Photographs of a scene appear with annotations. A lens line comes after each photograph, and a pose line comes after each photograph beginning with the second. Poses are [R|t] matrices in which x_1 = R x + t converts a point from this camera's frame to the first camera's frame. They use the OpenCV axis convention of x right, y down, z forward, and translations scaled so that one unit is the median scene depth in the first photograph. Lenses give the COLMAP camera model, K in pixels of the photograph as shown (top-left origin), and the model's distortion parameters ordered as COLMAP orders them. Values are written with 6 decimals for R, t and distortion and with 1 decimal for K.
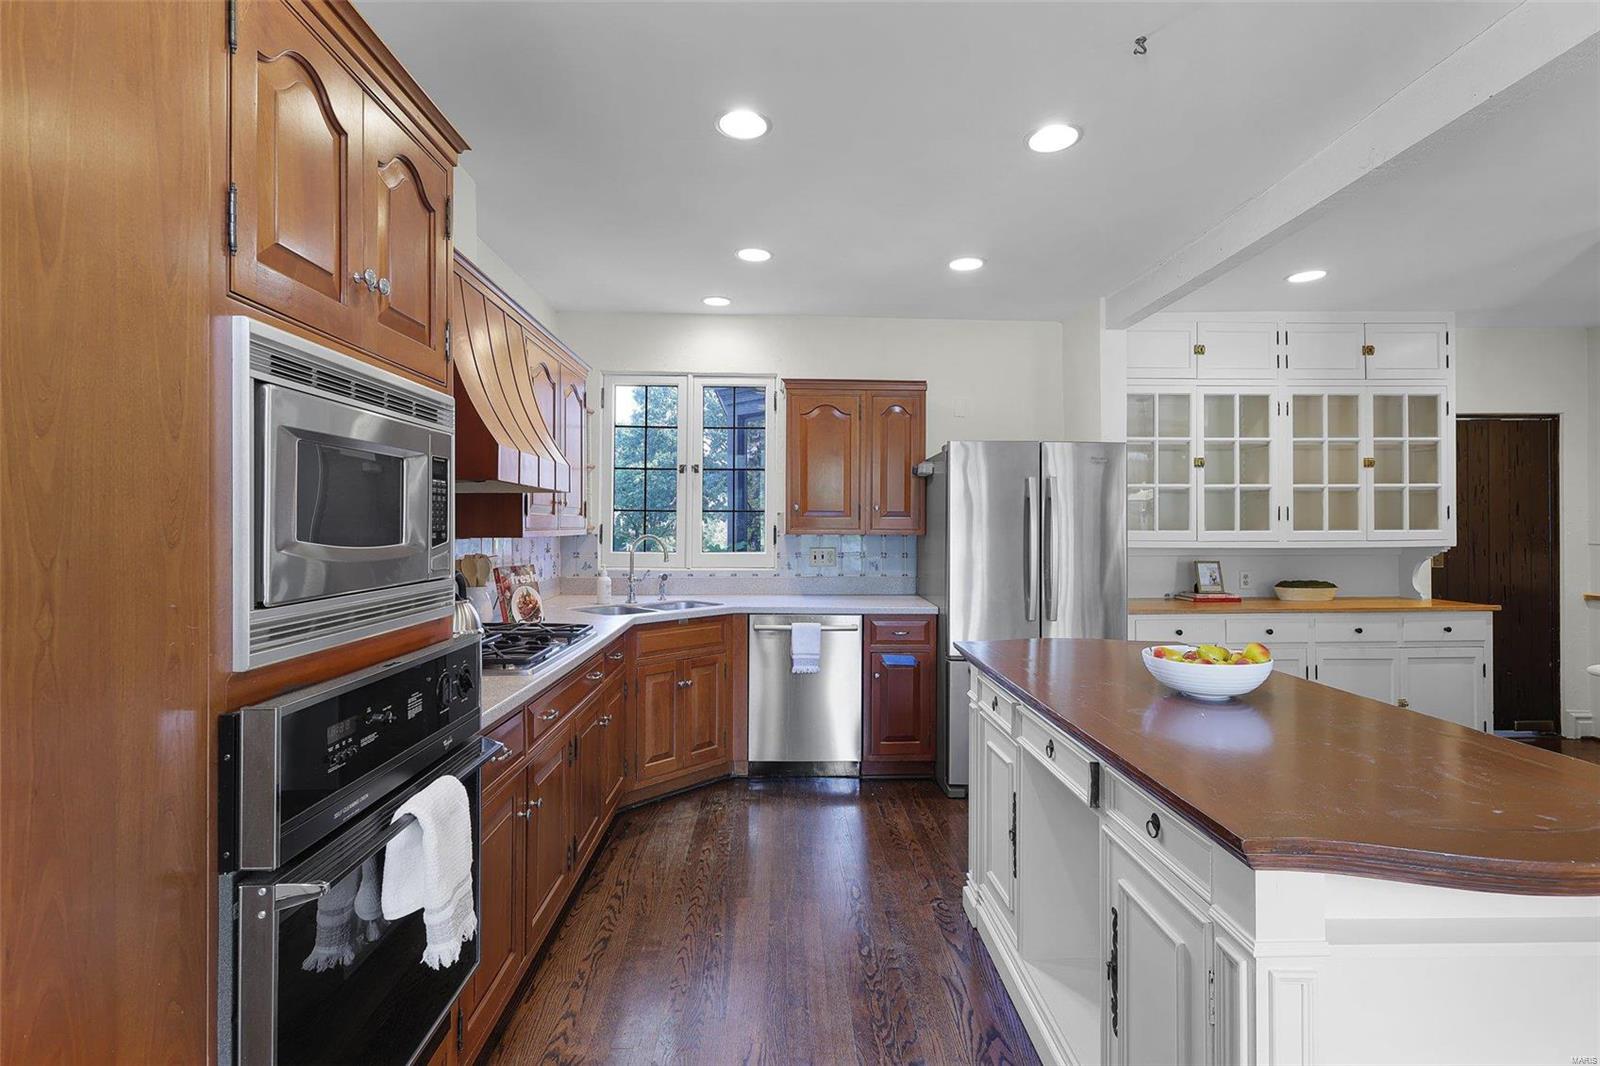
lens RADIAL K [[738.9, 0, 800.8], [0, 738.9, 522.8], [0, 0, 1]] dist [-0.000347, 0.001140]
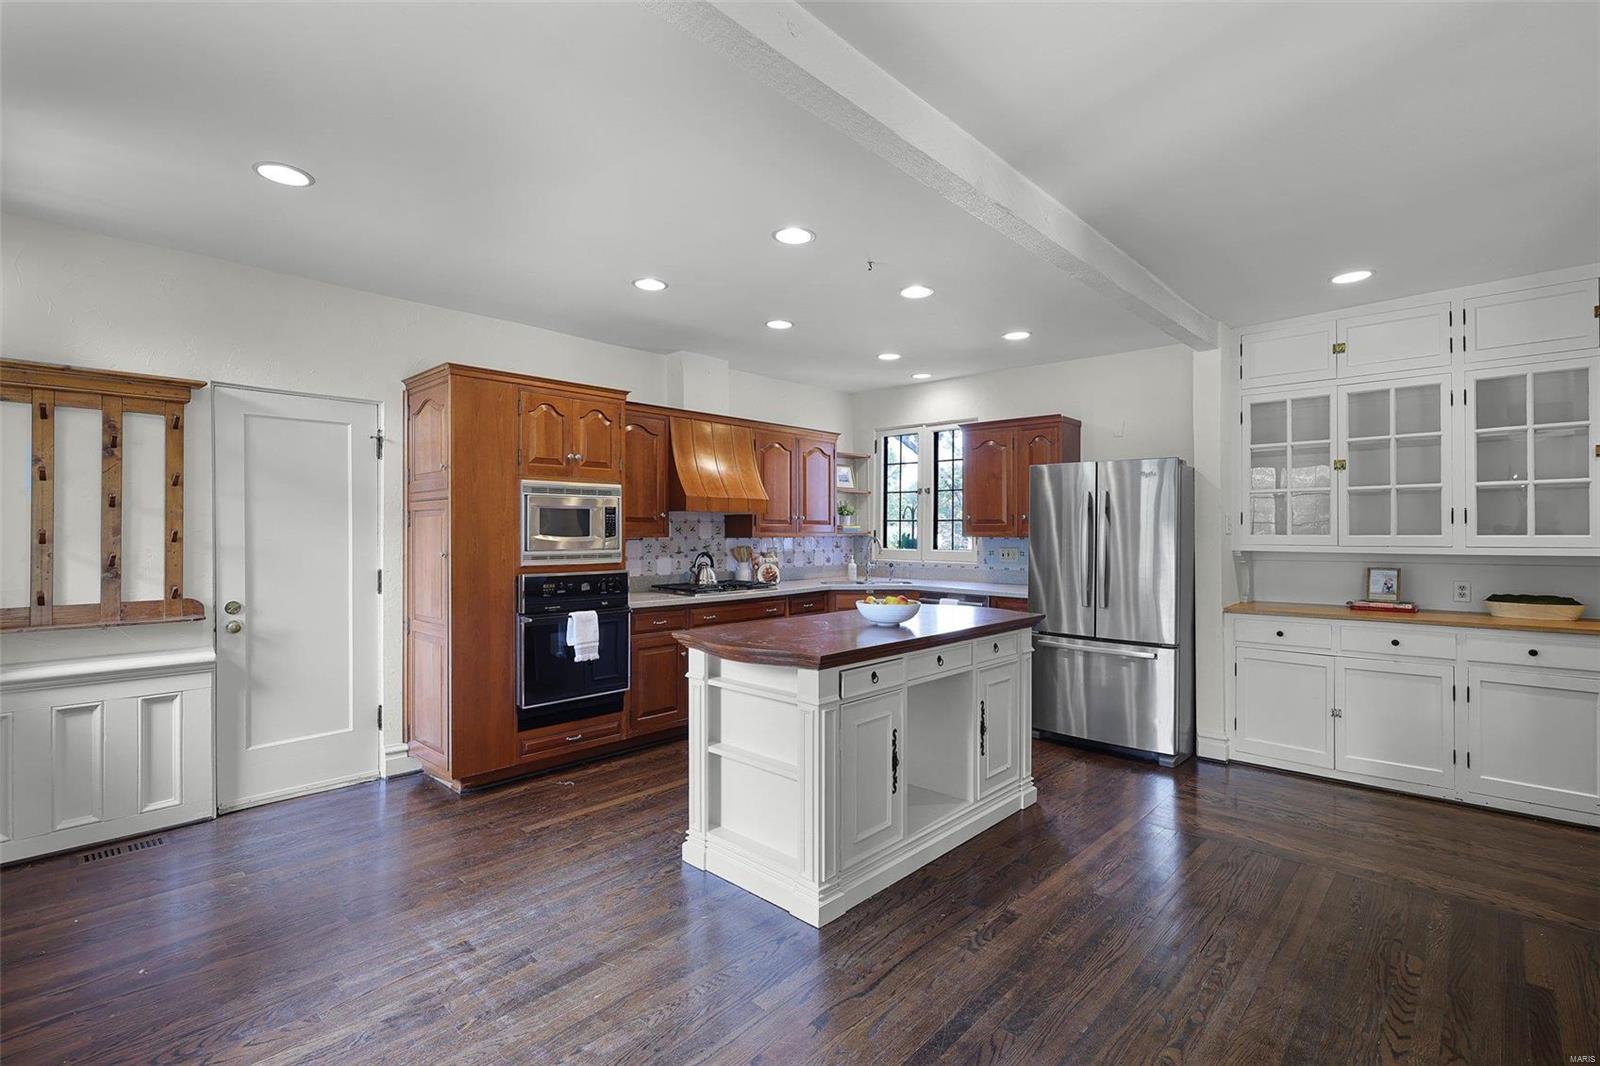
lens RADIAL K [[738.9, 0, 804.2], [0, 738.9, 530.3], [0, 0, 1]] dist [-0.000347, 0.001140]
pose [[0.709463, -0.001983, -0.704740, 0.755621], [0.004531, 0.999988, 0.001747, -0.000403], [0.704728, -0.004432, 0.709464, -0.190693]]
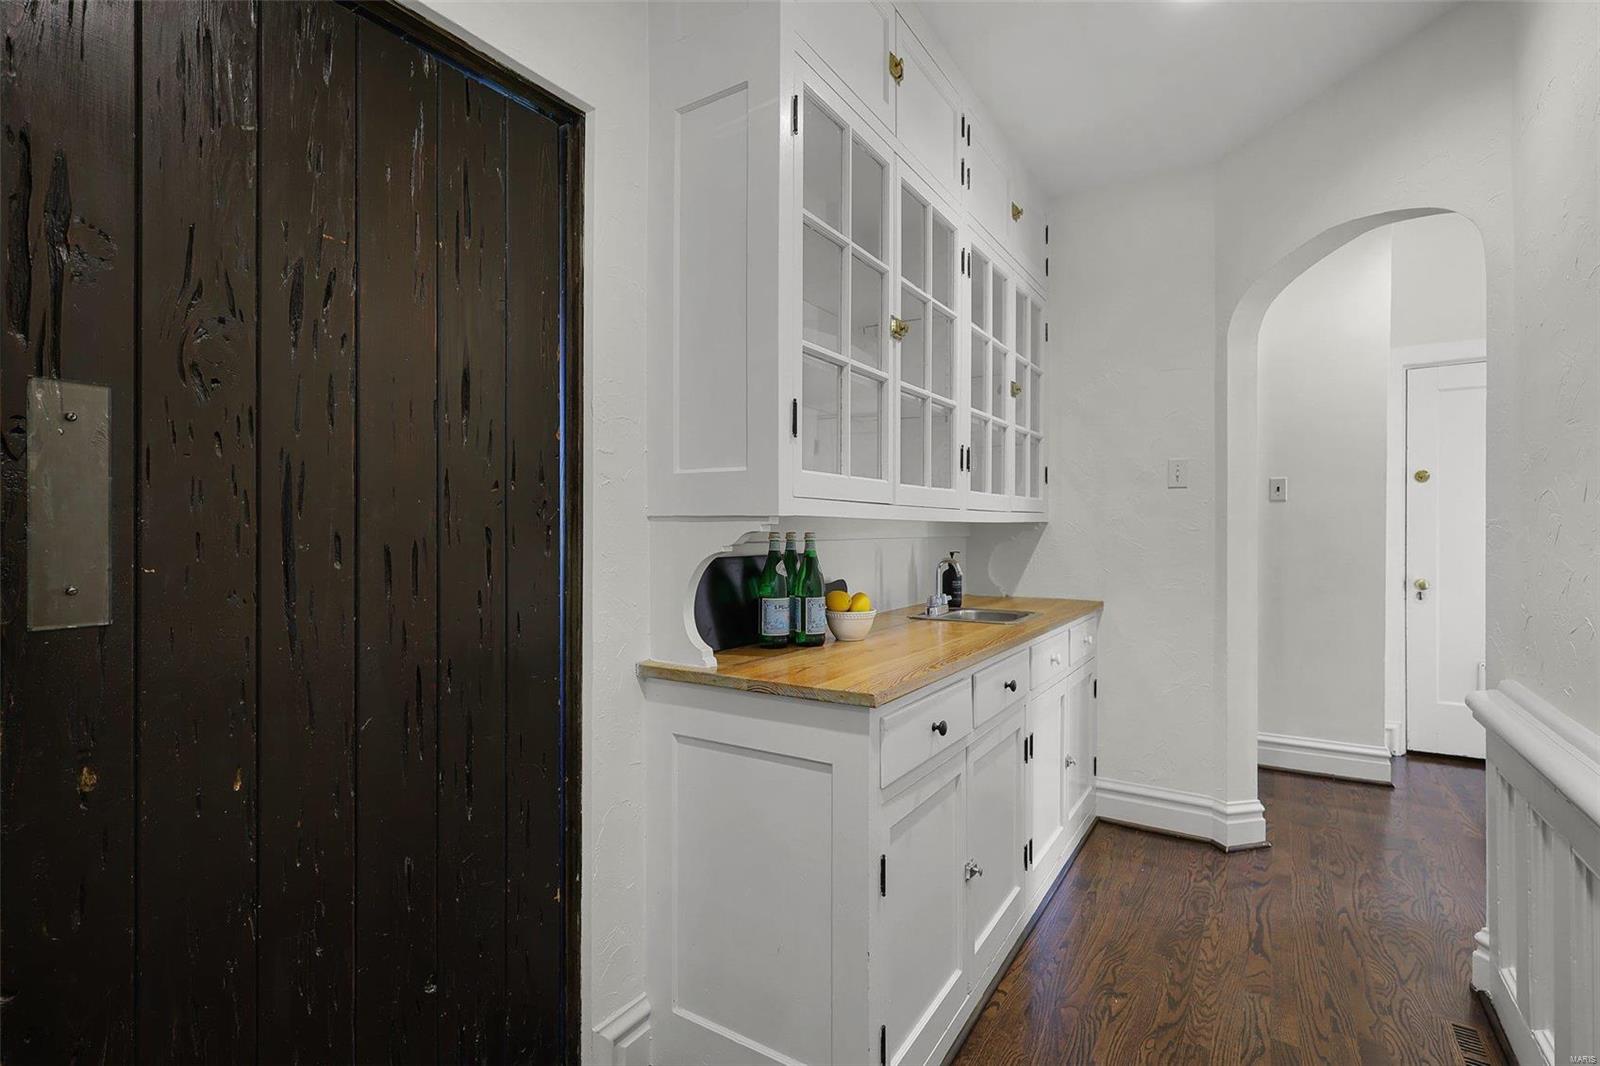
lens RADIAL K [[738.9, 0, 801.7], [0, 738.9, 528.3], [0, 0, 1]] dist [-0.000347, 0.001140]
pose [[0.564143, -0.003741, 0.825669, 0.142686], [-0.004522, 0.999961, 0.007621, 0.037954], [-0.825665, -0.008033, 0.564104, 0.830417]]
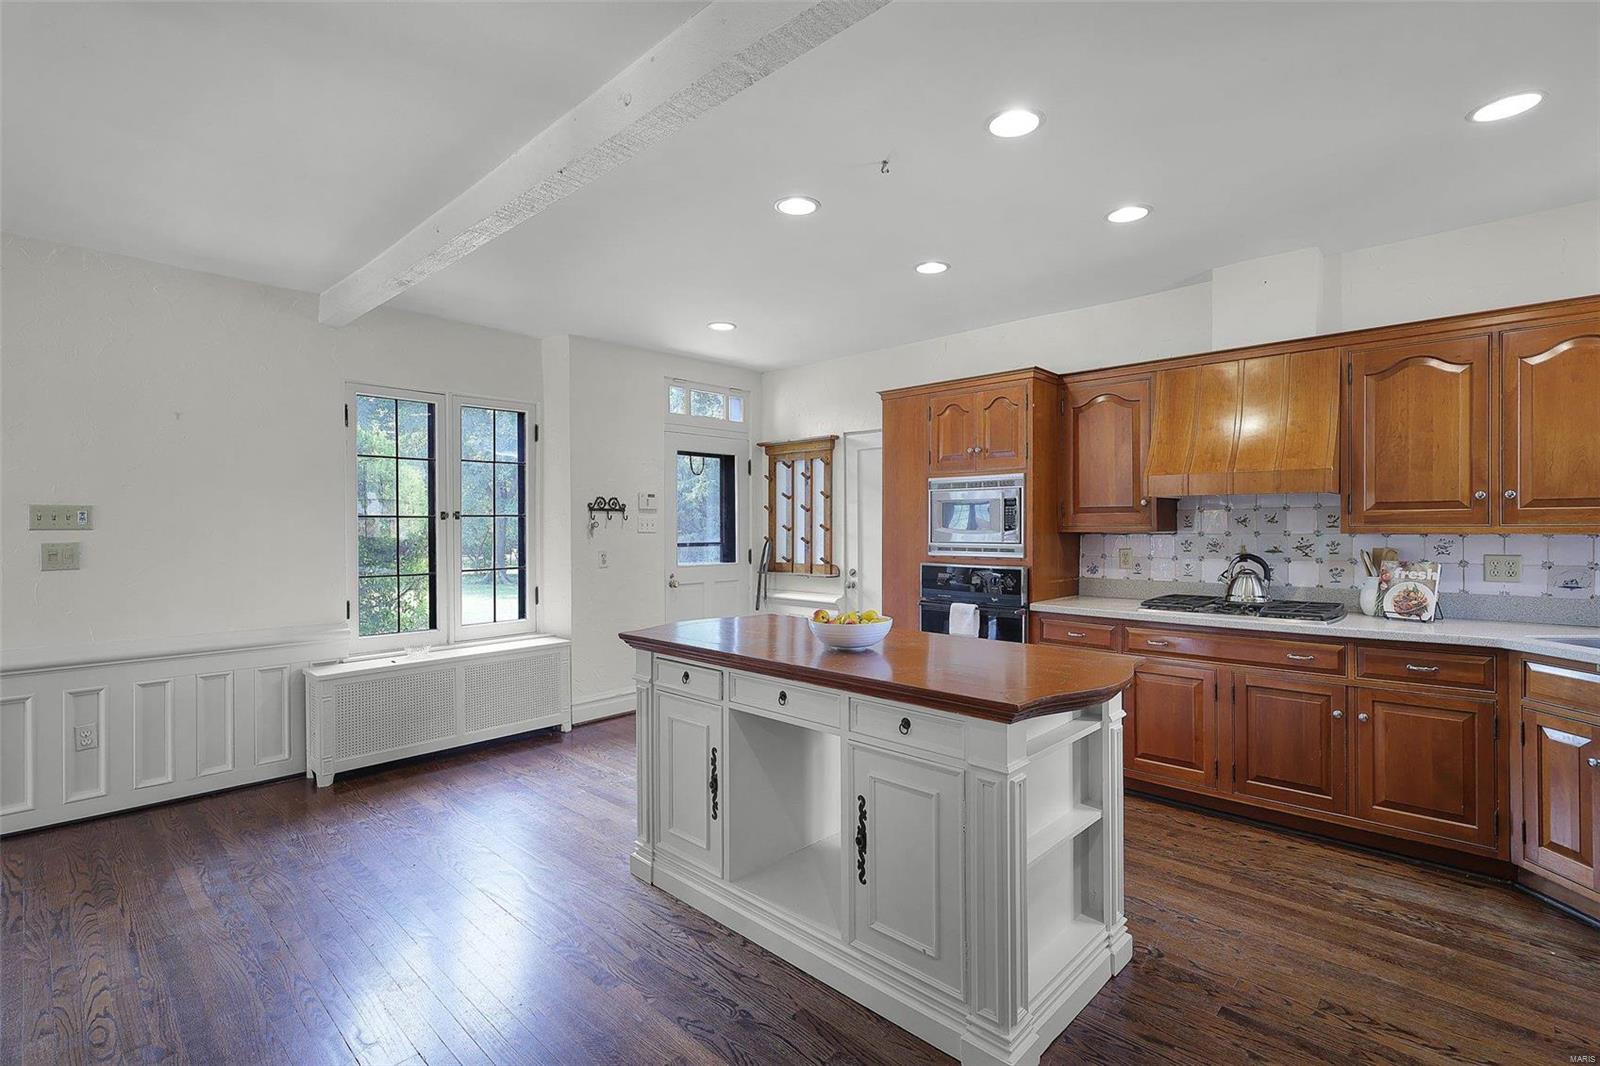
lens RADIAL K [[738.9, 0, 797.6], [0, 738.9, 526.8], [0, 0, 1]] dist [-0.000347, 0.001140]
pose [[-0.714761, 0.003978, -0.699358, 0.708846], [0.007043, 0.999974, -0.001510, 0.004492], [0.699333, -0.006005, -0.714770, 0.860433]]
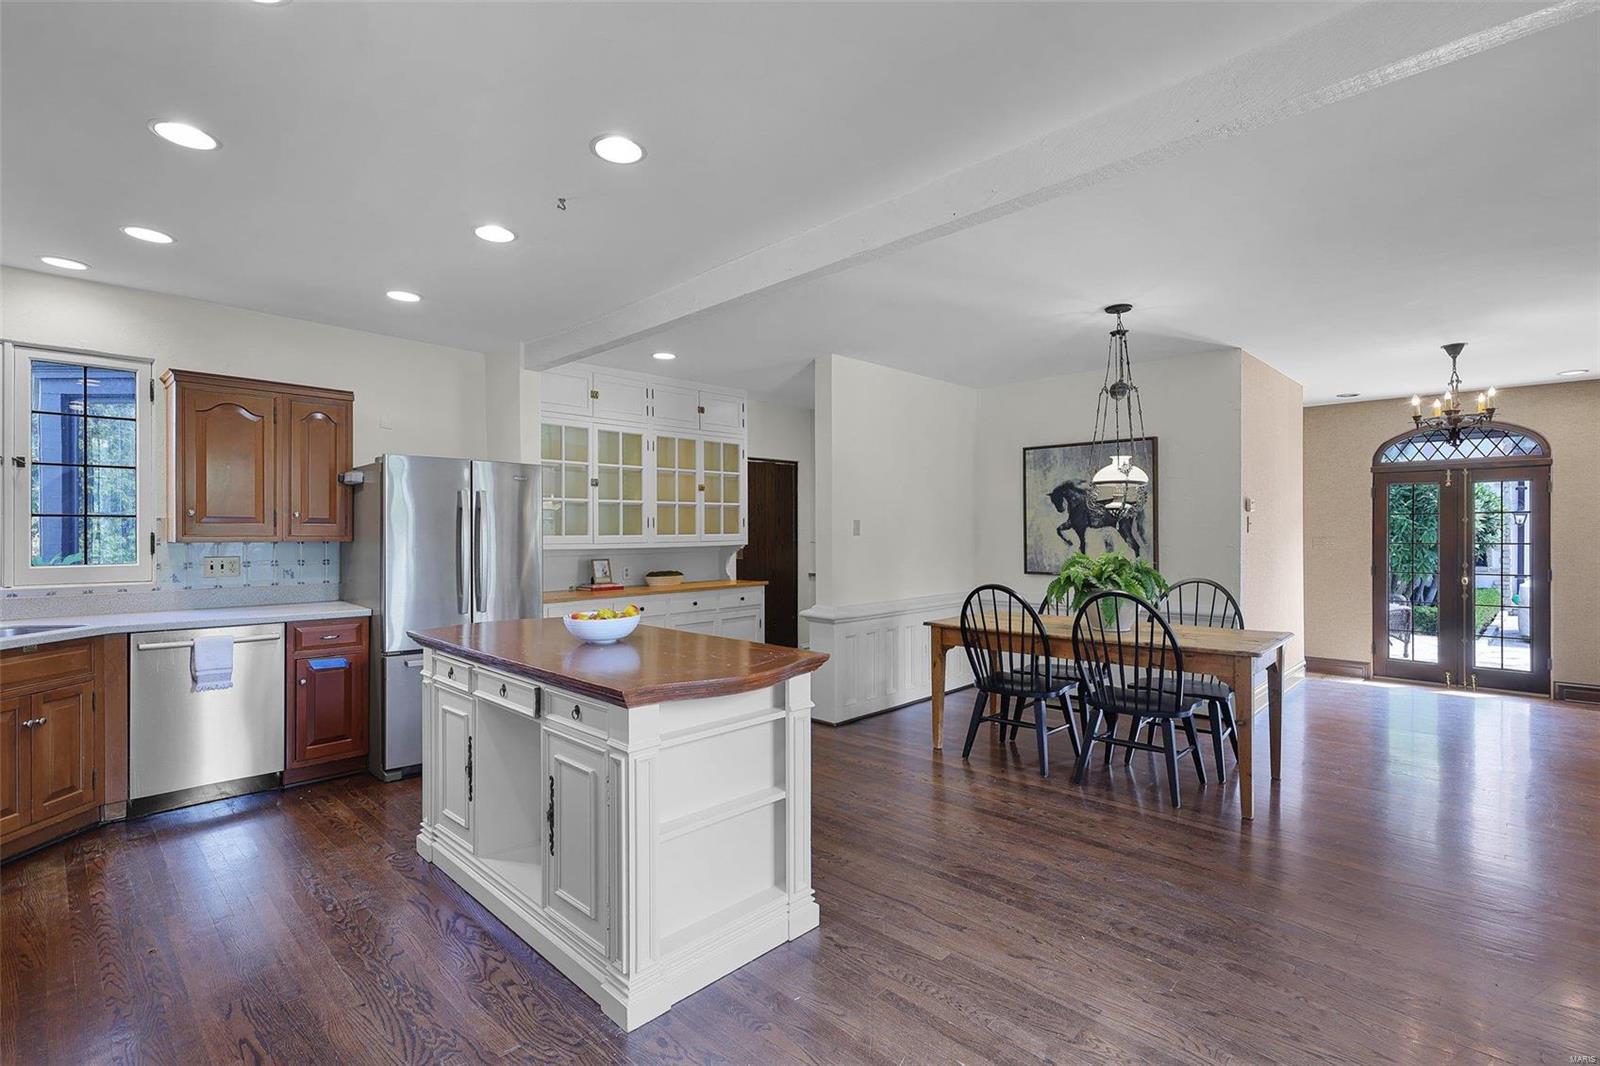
lens RADIAL K [[738.9, 0, 803.2], [0, 738.9, 532.1], [0, 0, 1]] dist [-0.000347, 0.001140]
pose [[0.714438, -0.003490, 0.699690, -0.106435], [-0.000307, 0.999986, 0.005301, -0.001738], [-0.699699, -0.004002, 0.714427, -0.181291]]
